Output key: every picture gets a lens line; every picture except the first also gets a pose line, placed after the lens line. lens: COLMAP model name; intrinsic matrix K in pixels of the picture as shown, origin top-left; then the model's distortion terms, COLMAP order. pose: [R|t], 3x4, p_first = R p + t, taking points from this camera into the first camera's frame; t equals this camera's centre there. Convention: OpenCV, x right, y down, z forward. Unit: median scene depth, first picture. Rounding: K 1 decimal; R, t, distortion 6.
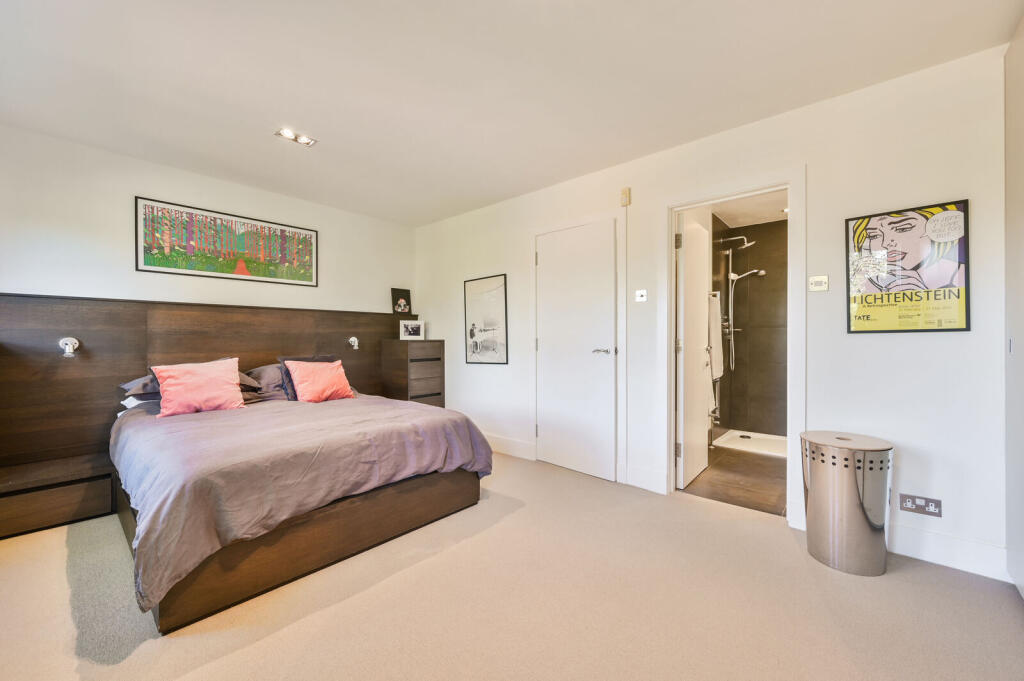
lens RADIAL K [[404.2, 0, 513.4], [0, 404.2, 338.3], [0, 0, 1]] dist [-0.000634, 0.000089]
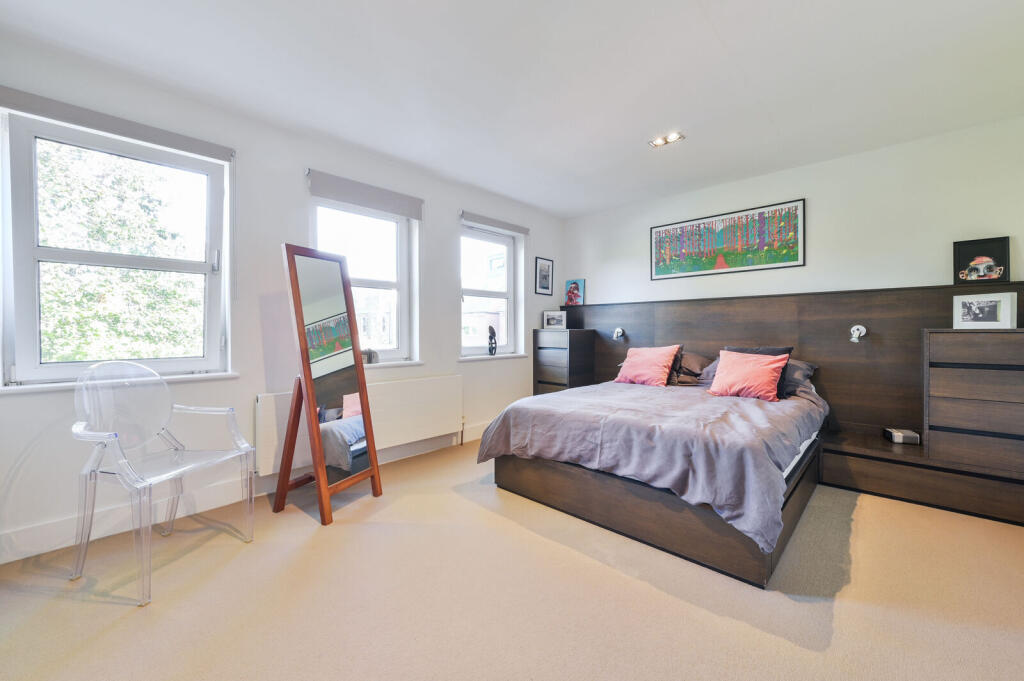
lens RADIAL K [[404.2, 0, 513.4], [0, 404.2, 338.3], [0, 0, 1]] dist [-0.000634, 0.000089]
pose [[-0.046478, 0.021658, -0.998684, 0.438886], [0.004916, 0.999758, 0.021452, 0.001630], [0.998907, -0.003913, -0.046574, 0.509228]]
